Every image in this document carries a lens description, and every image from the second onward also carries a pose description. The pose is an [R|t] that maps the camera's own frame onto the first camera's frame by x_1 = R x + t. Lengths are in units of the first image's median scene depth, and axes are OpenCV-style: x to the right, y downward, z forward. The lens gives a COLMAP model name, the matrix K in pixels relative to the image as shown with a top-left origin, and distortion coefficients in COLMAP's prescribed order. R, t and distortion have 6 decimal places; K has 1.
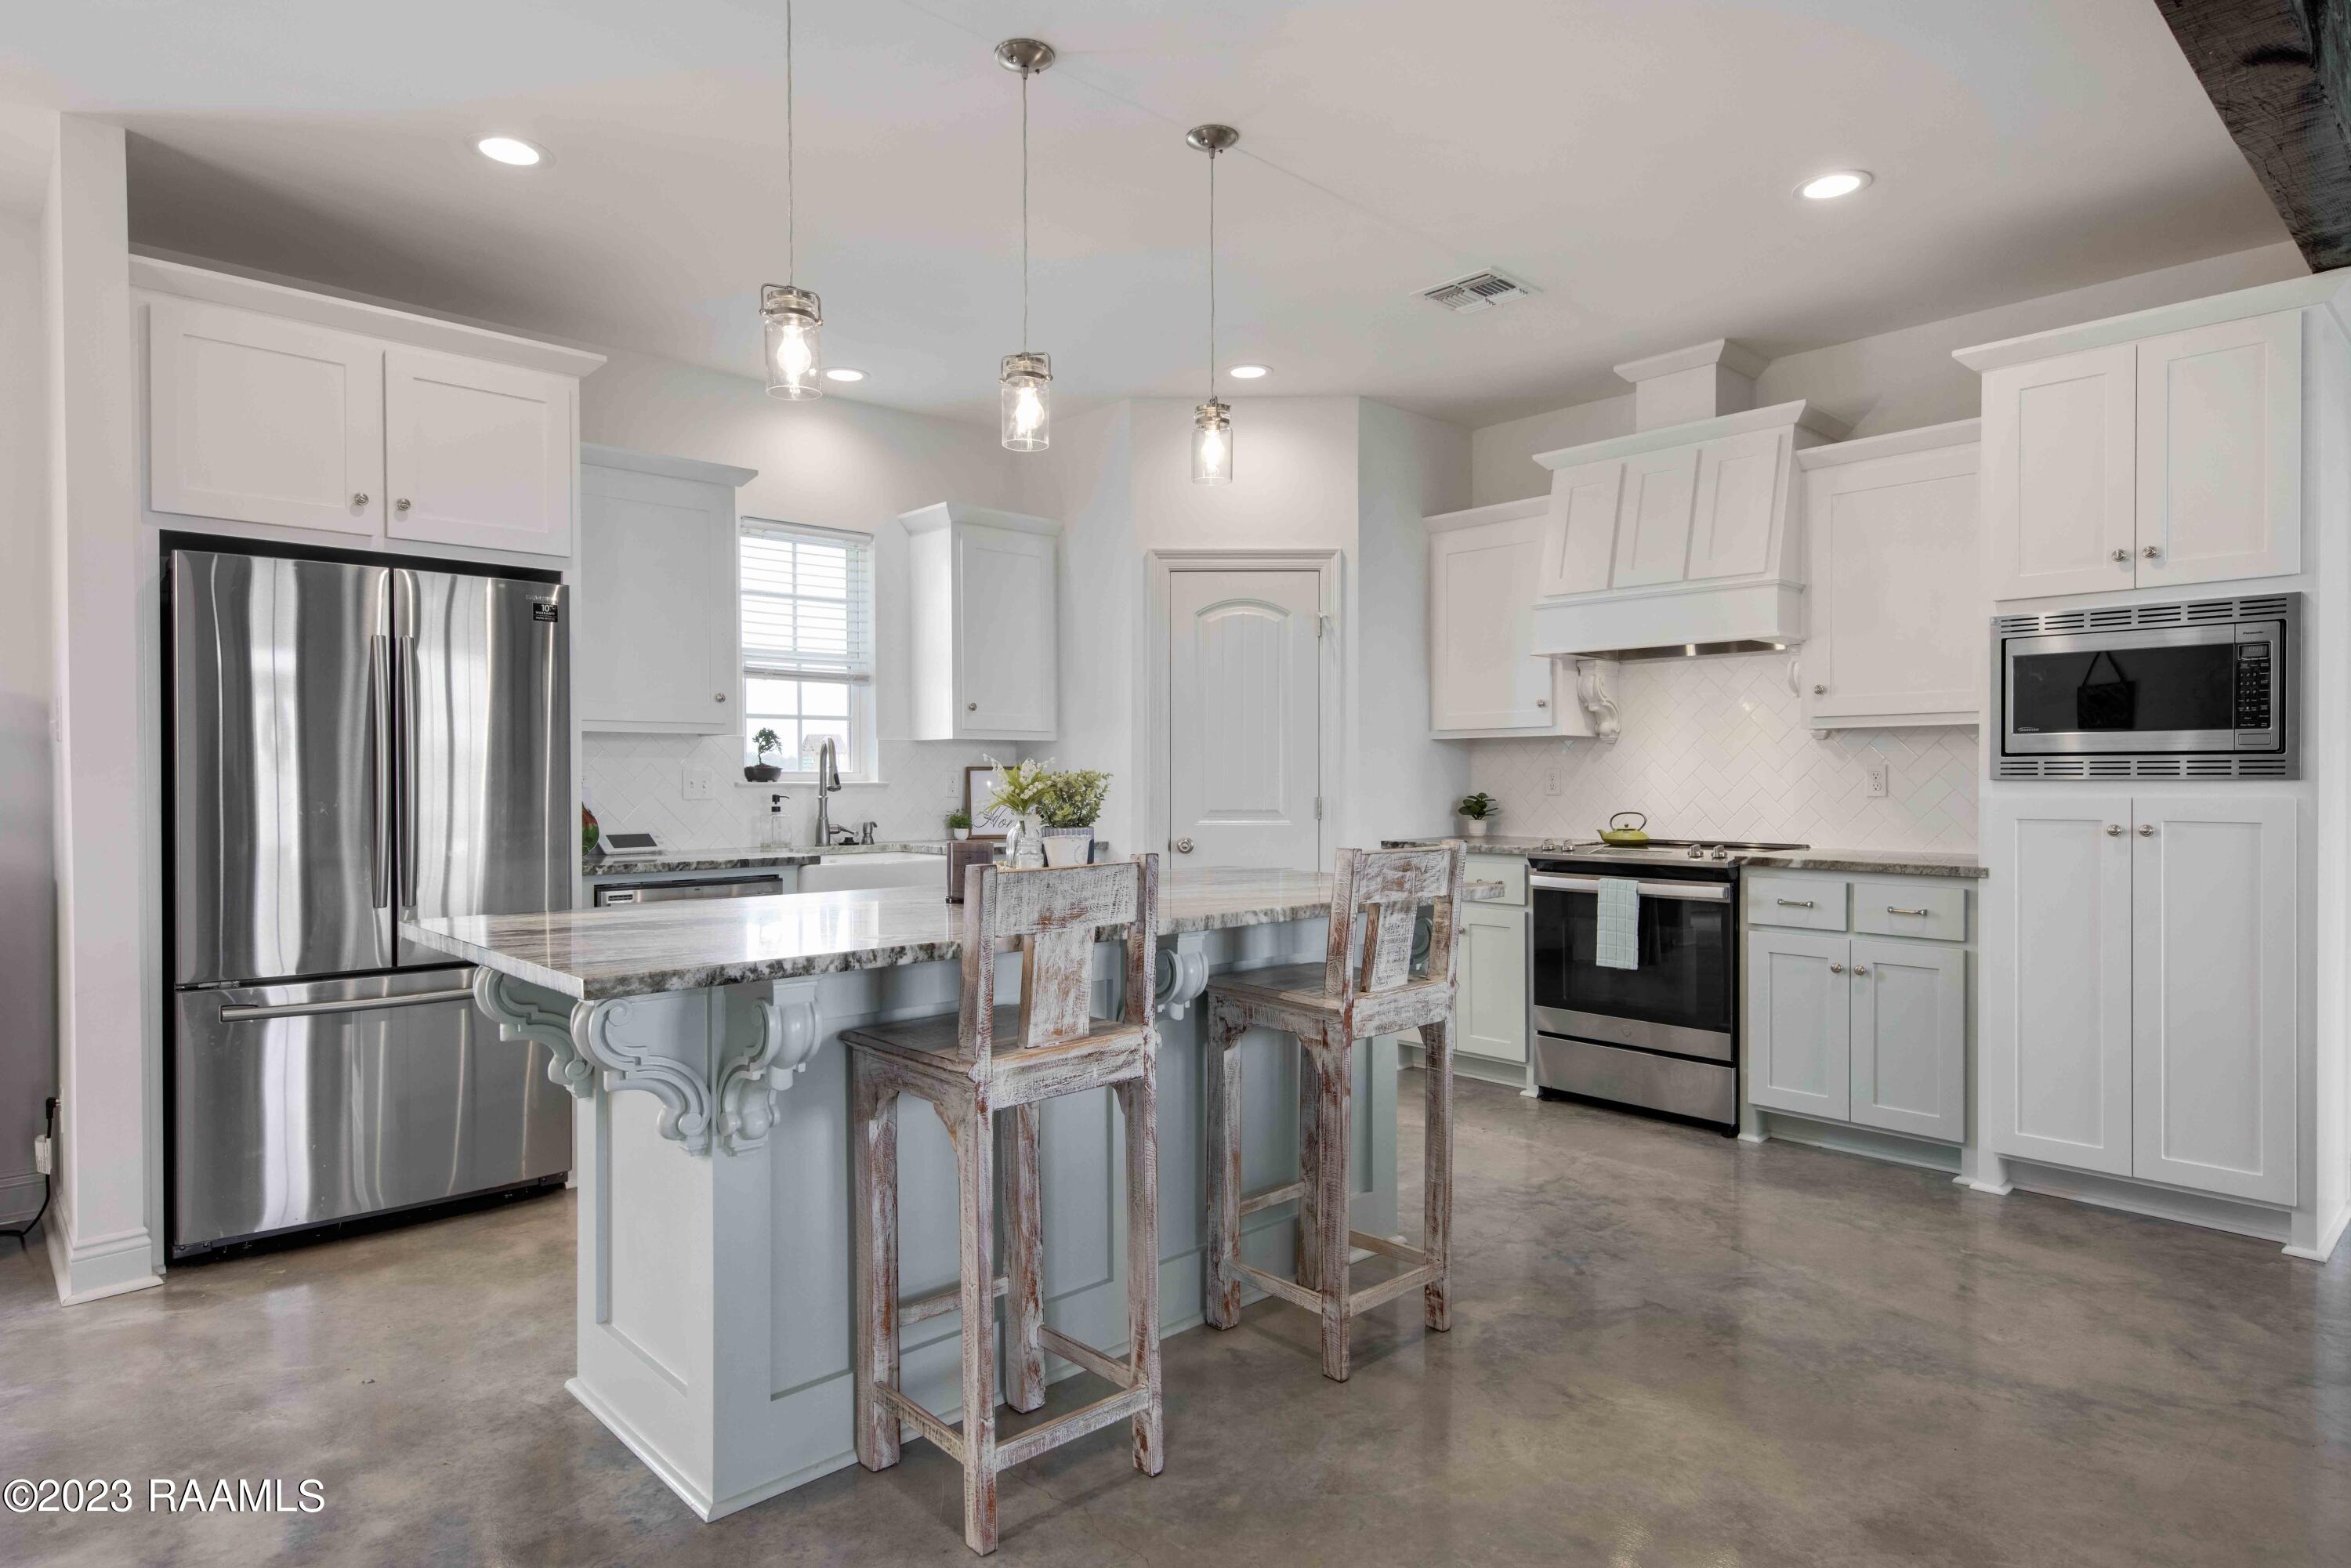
lens RADIAL K [[1317.3, 0, 1184.2], [0, 1317.3, 789.3], [0, 0, 1]] dist [0.014948, 0.000451]
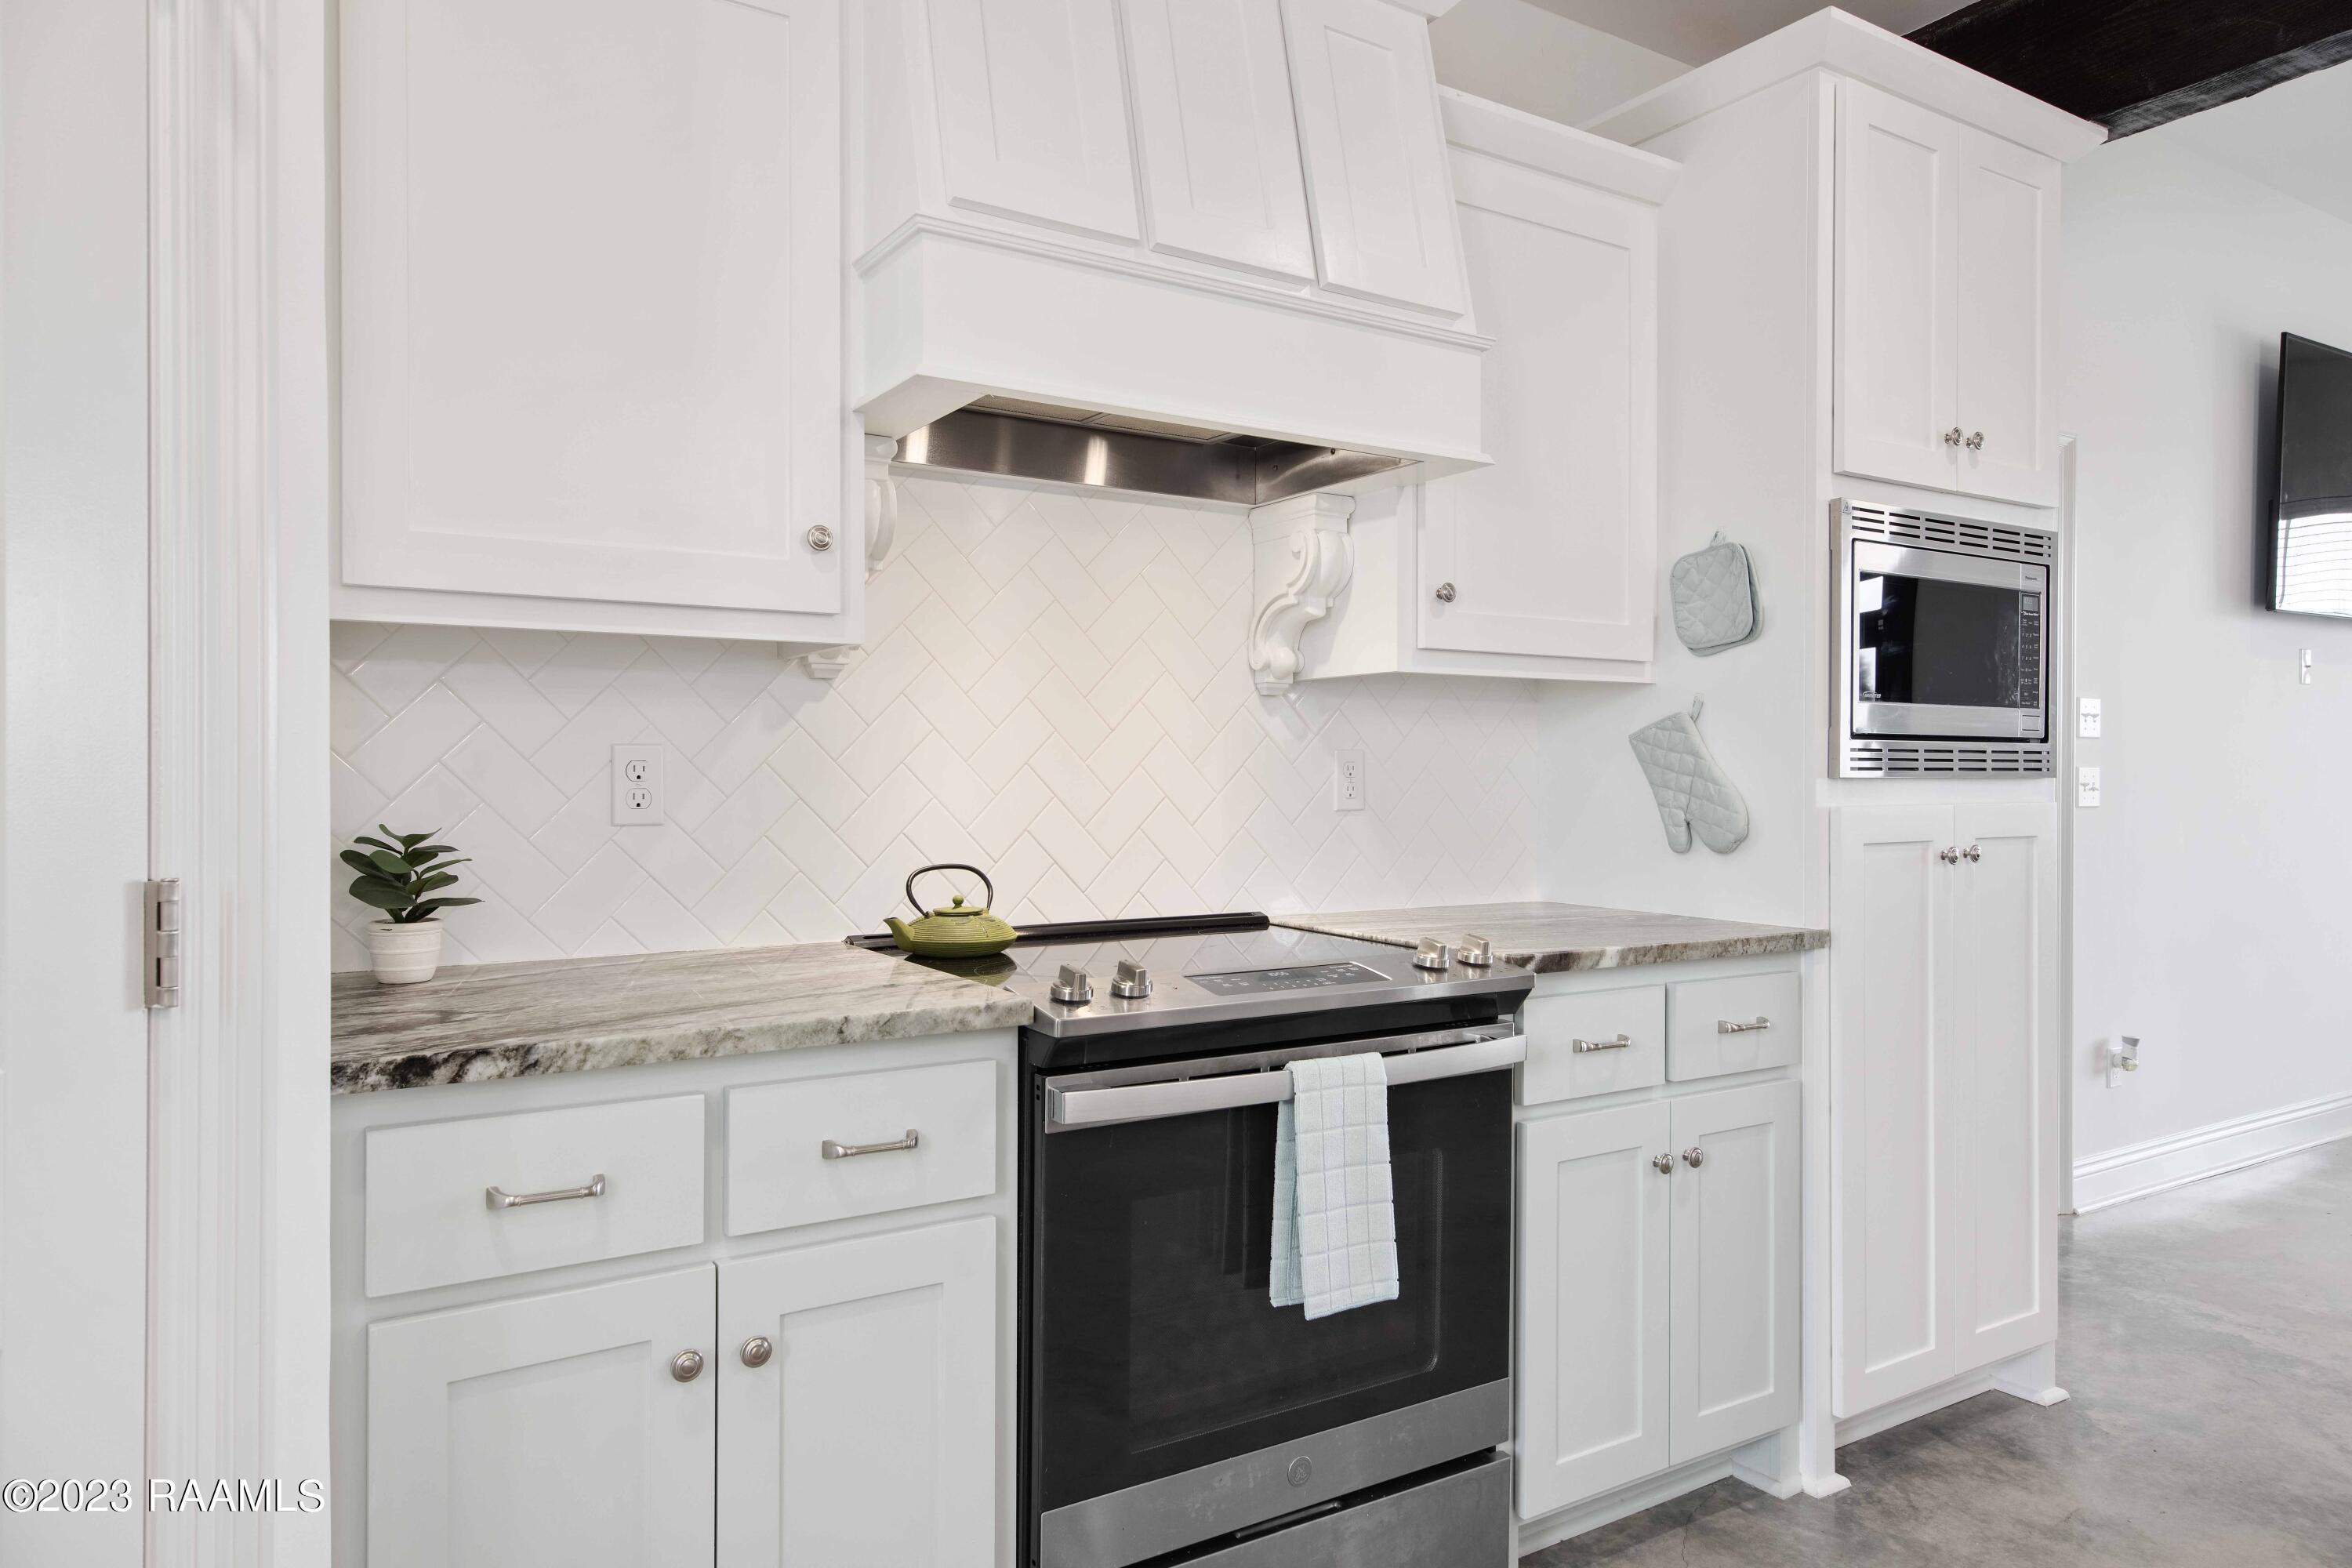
lens RADIAL K [[1502.2, 0, 1179.6], [0, 1502.2, 782.5], [0, 0, 1]] dist [0.020332, -0.001242]
pose [[0.186507, -0.003761, 0.982446, -0.071567], [0.007217, 0.999971, 0.002458, -0.006608], [-0.982427, 0.006632, 0.186529, 0.868946]]
